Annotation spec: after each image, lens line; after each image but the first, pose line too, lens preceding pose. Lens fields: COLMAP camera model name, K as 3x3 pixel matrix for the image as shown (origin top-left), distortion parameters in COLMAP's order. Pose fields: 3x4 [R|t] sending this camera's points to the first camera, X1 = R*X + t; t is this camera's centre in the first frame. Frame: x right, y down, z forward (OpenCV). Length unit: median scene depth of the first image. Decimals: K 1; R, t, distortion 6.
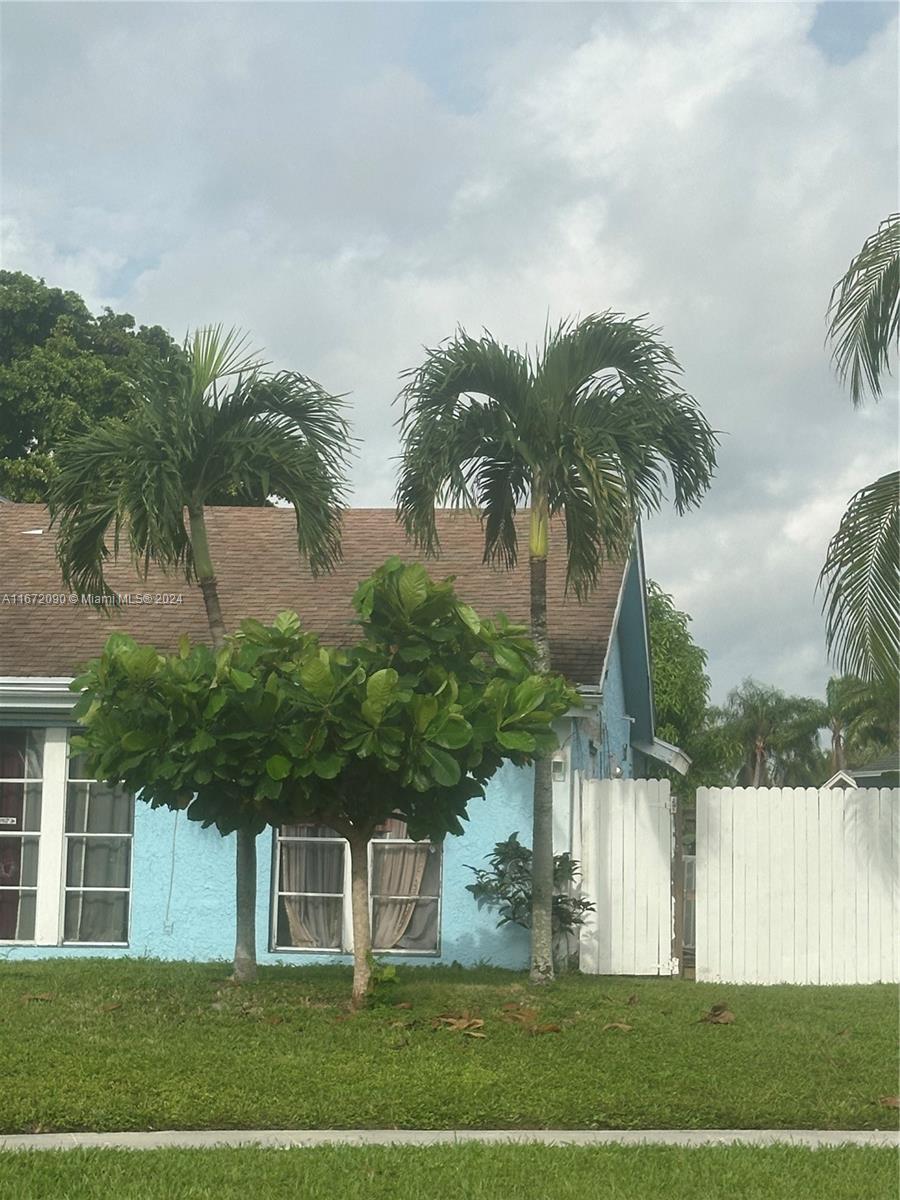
lens RADIAL K [[2280.2, 0, 450.0], [0, 2280.2, 600.0], [0, 0, 1]] dist [0.026790, -0.017168]
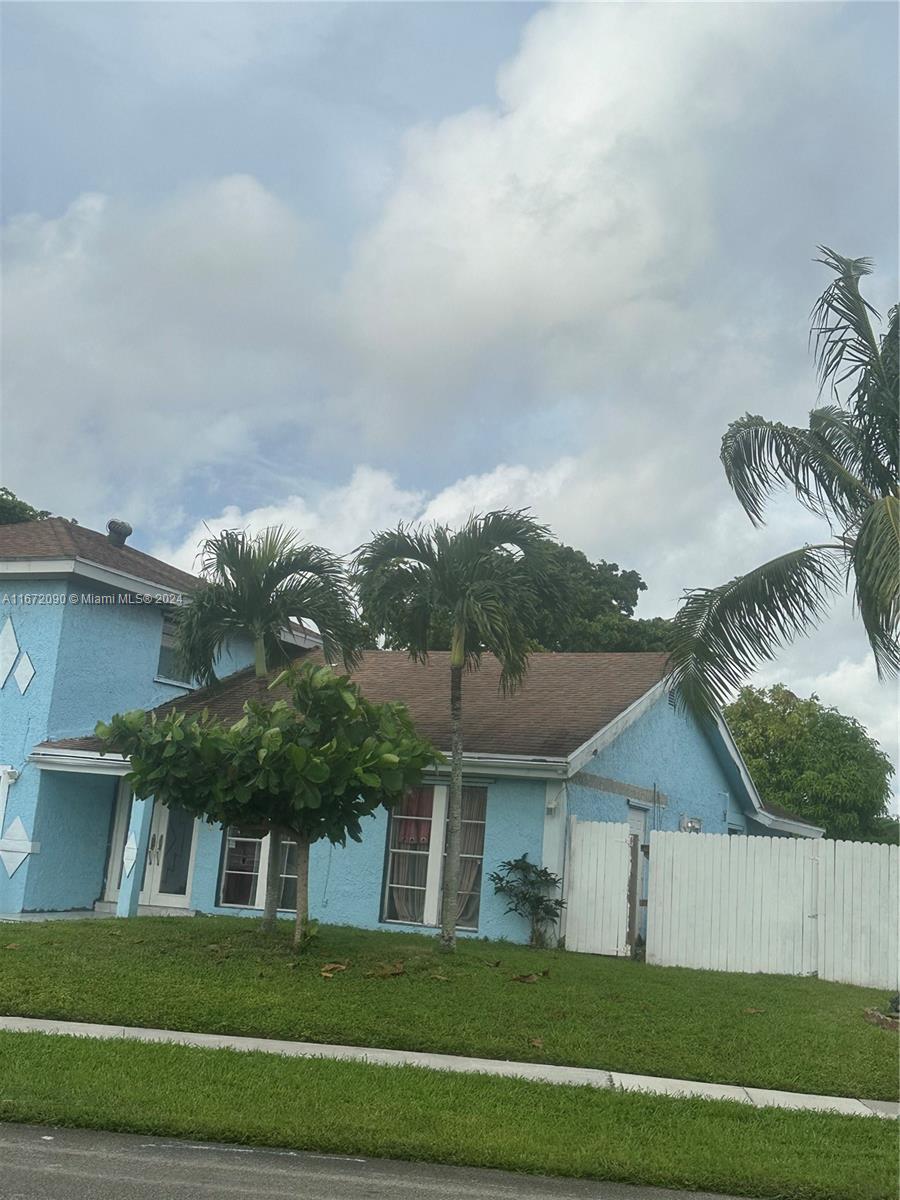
lens RADIAL K [[1301.9, 0, 450.0], [0, 1301.9, 600.0], [0, 0, 1]] dist [0.015085, 0.009749]
pose [[0.948065, -0.010260, -0.317912, 0.260627], [-0.022824, 0.994709, -0.100166, 0.021057], [0.317258, 0.102220, 0.942814, 0.138817]]
